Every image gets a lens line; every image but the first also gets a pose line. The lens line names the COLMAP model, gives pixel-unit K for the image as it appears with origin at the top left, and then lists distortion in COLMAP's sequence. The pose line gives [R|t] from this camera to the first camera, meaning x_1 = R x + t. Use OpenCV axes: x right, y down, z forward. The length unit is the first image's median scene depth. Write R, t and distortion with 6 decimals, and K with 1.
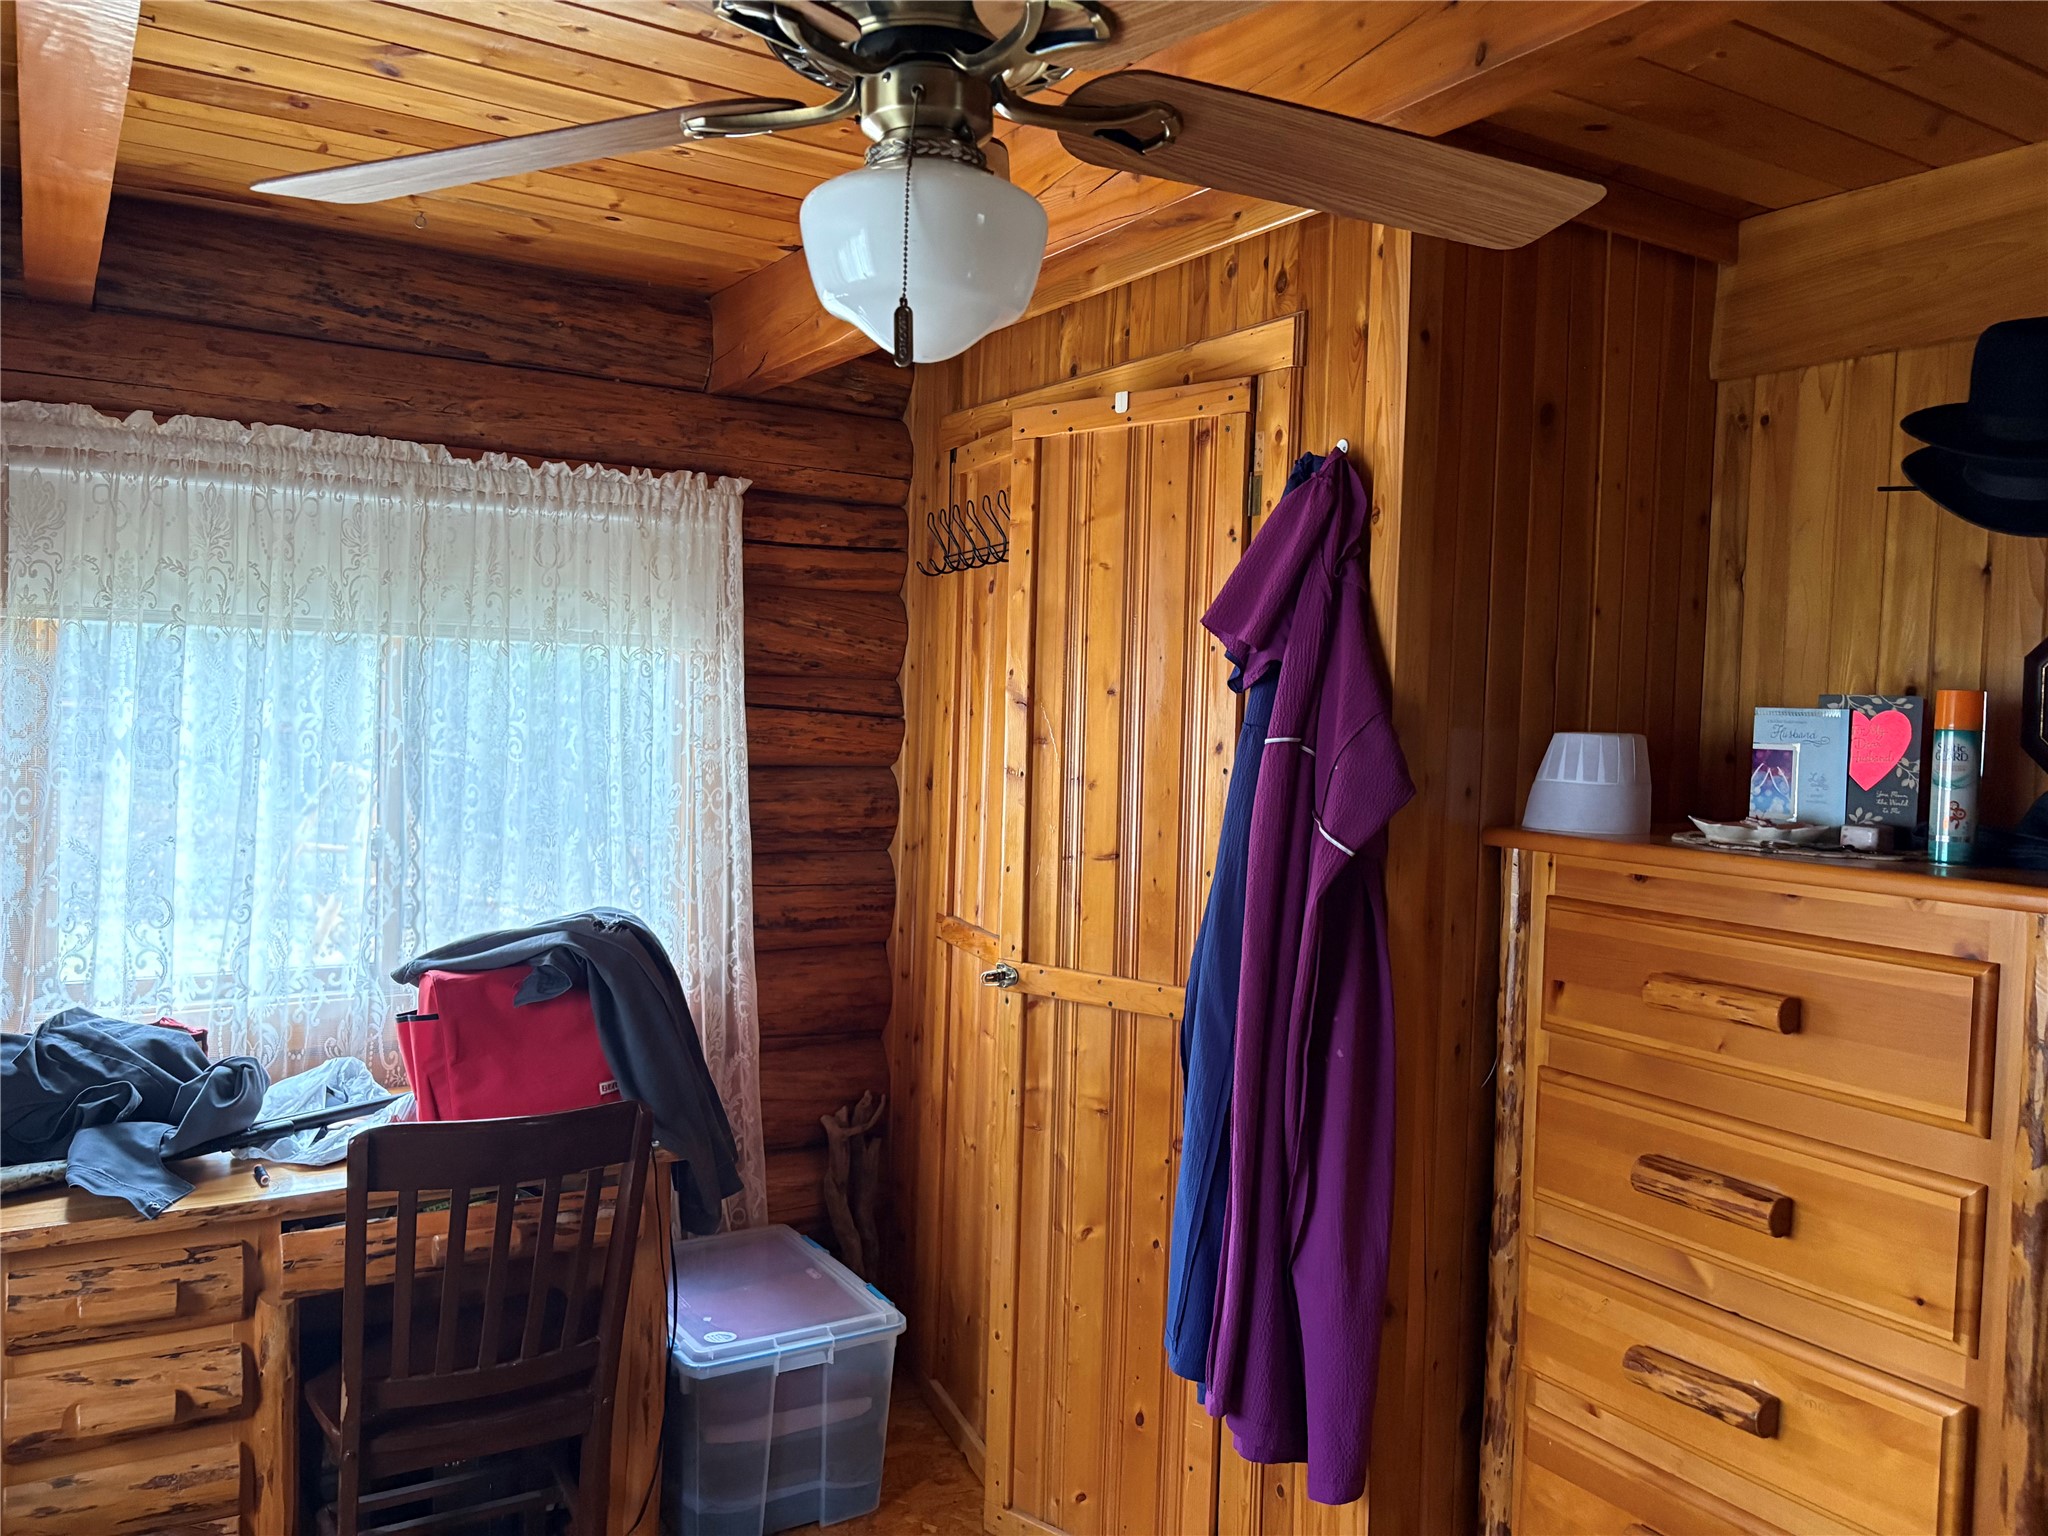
lens RADIAL K [[1531.1, 0, 1024.0], [0, 1531.1, 768.0], [0, 0, 1]] dist [0.002838, -0.000038]
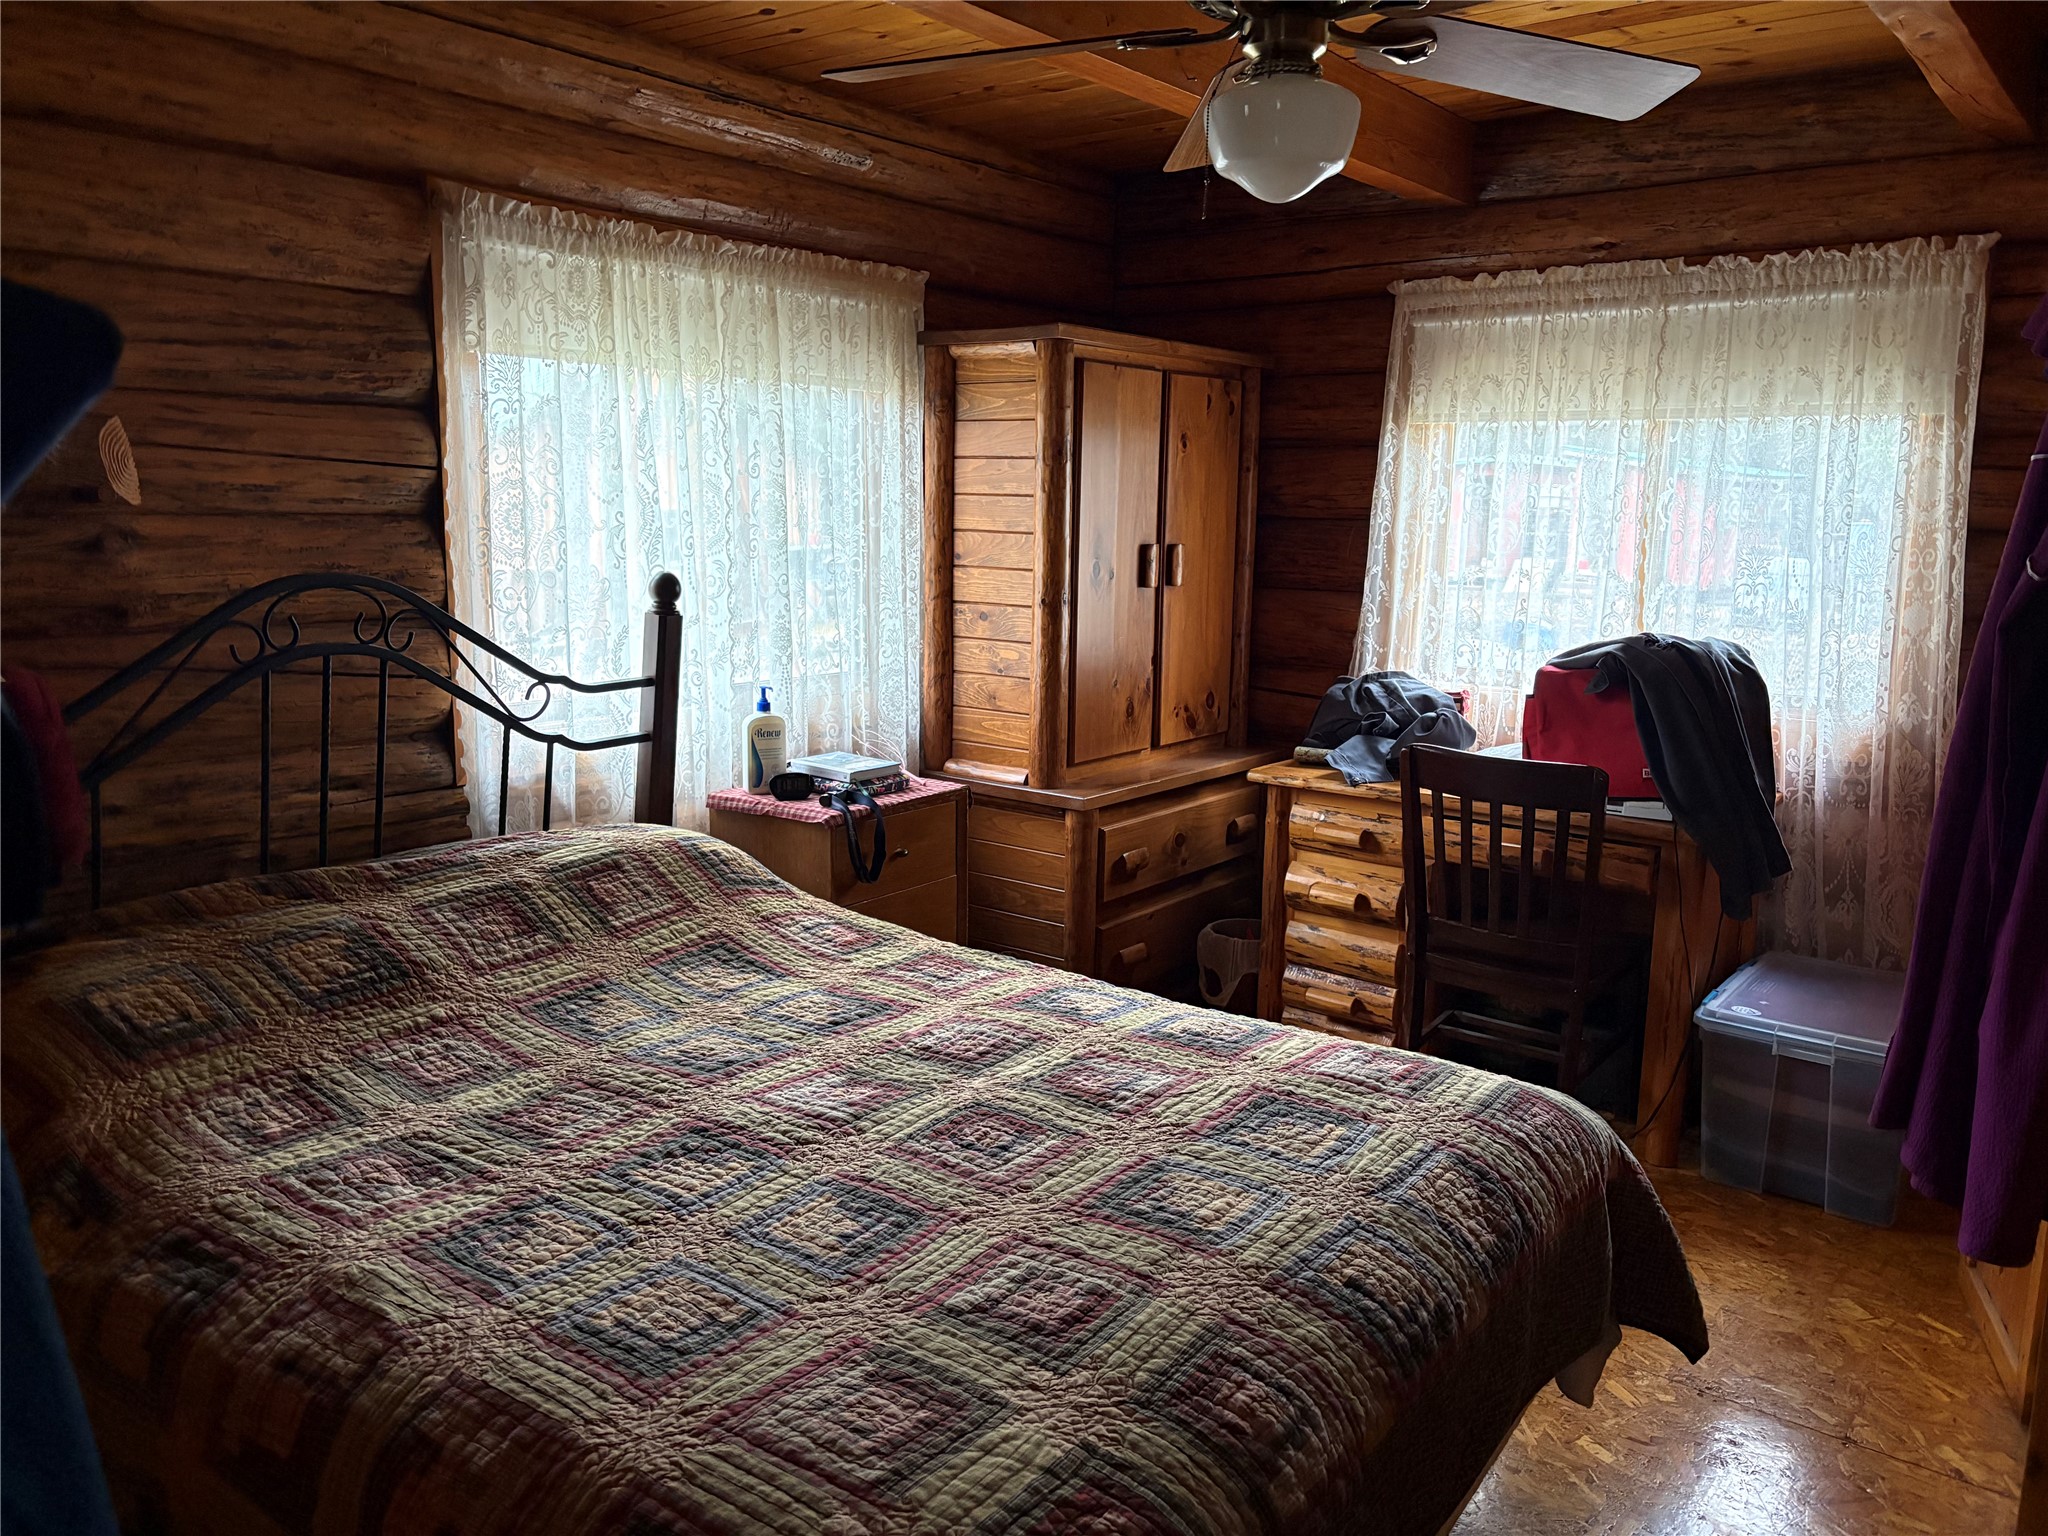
lens RADIAL K [[1534.9, 0, 1024.0], [0, 1534.9, 768.0], [0, 0, 1]] dist [0.057306, -0.003198]
pose [[0.345517, 0.141411, -0.927696, 0.665092], [-0.050359, 0.989950, 0.132144, 0.057000], [0.937060, 0.001060, 0.349167, 0.066741]]
